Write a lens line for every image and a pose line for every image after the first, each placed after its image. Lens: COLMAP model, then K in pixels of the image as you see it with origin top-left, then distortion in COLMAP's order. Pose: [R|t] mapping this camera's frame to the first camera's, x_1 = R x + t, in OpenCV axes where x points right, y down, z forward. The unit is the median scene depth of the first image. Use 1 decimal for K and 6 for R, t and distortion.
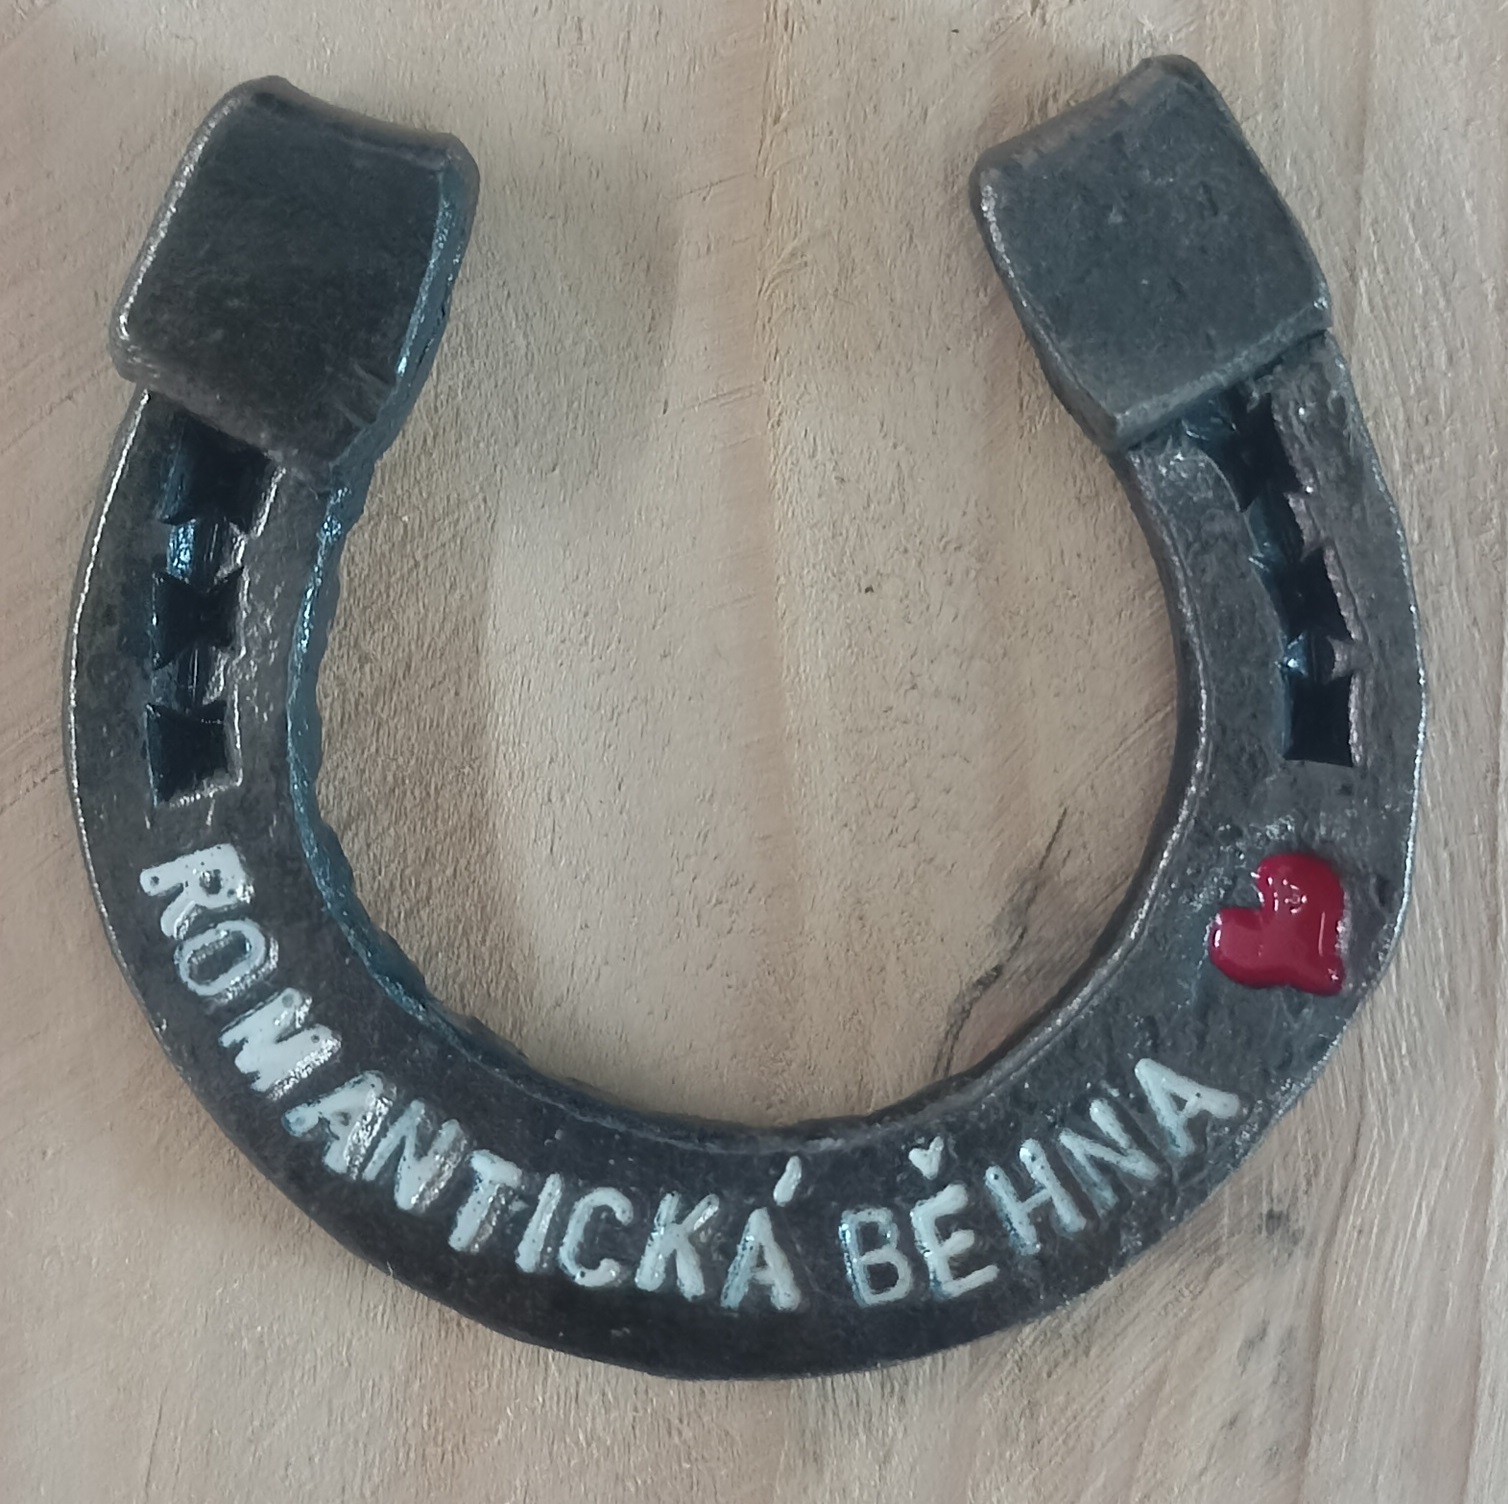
lens RADIAL K [[612.4, 0, 755.0], [0, 612.4, 765.2], [0, 0, 1]] dist [-0.001043, 0.000250]
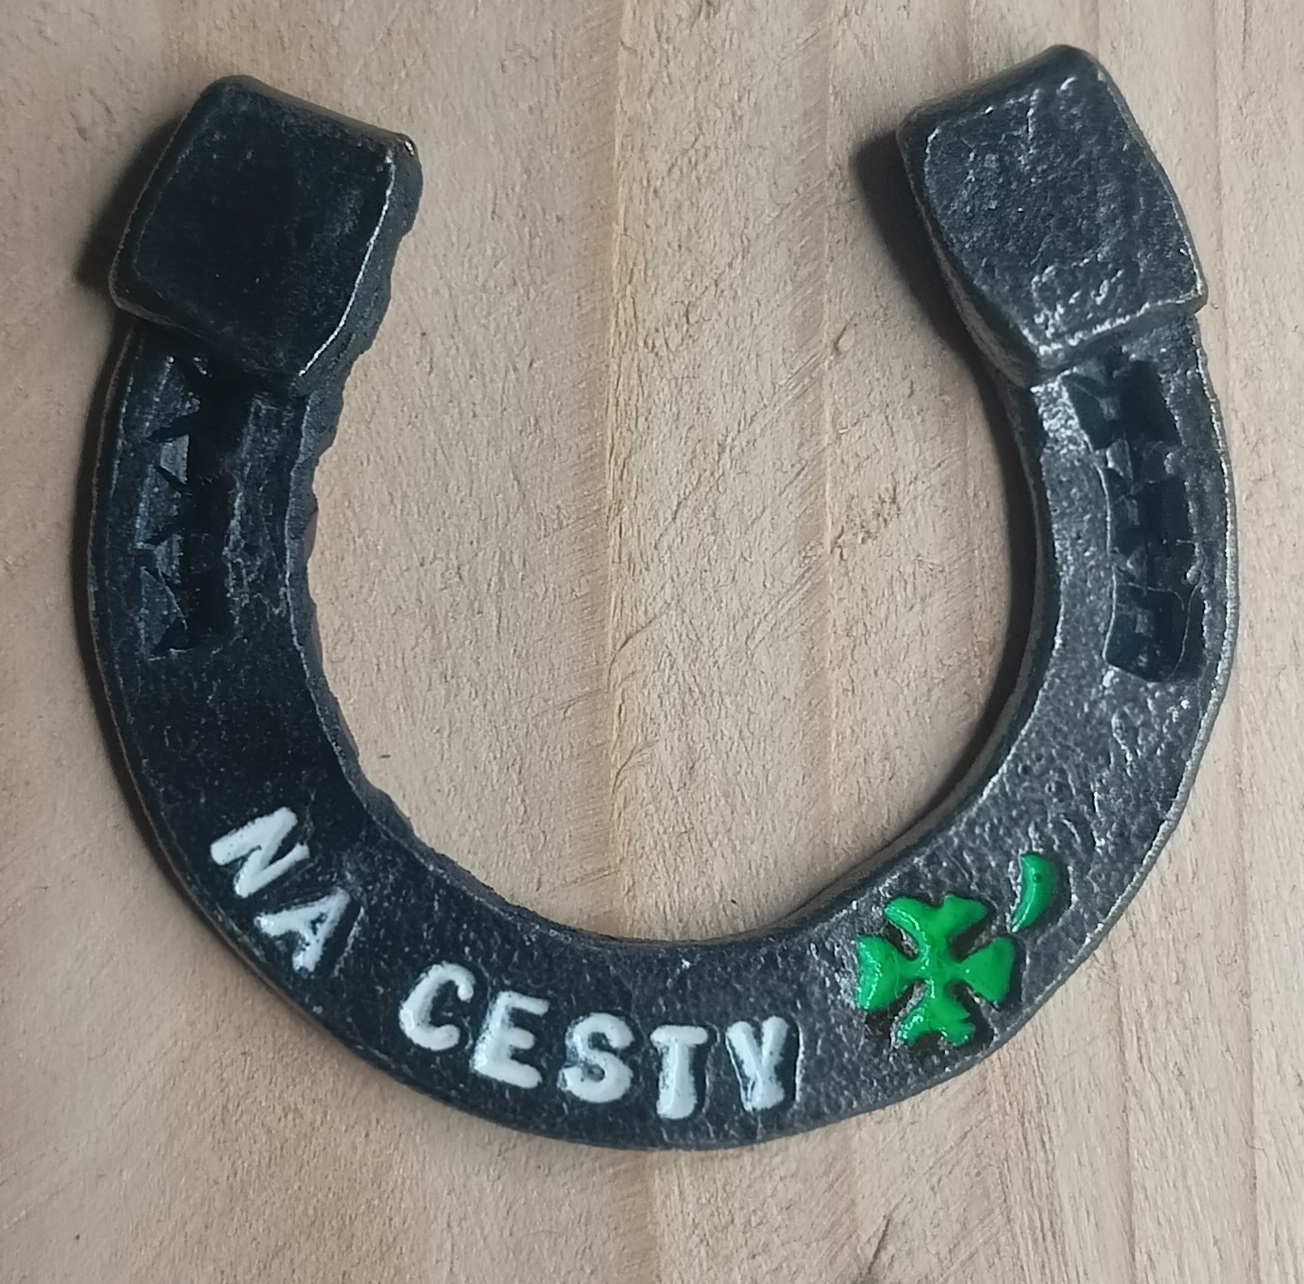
lens RADIAL K [[529.4, 0, 666.2], [0, 529.4, 632.5], [0, 0, 1]] dist [0.000334, -0.000029]
pose [[0.999468, -0.032436, 0.003388, 0.114203], [0.032511, 0.999151, -0.025284, -1.040201], [-0.002565, 0.025381, 0.999675, -0.040877]]
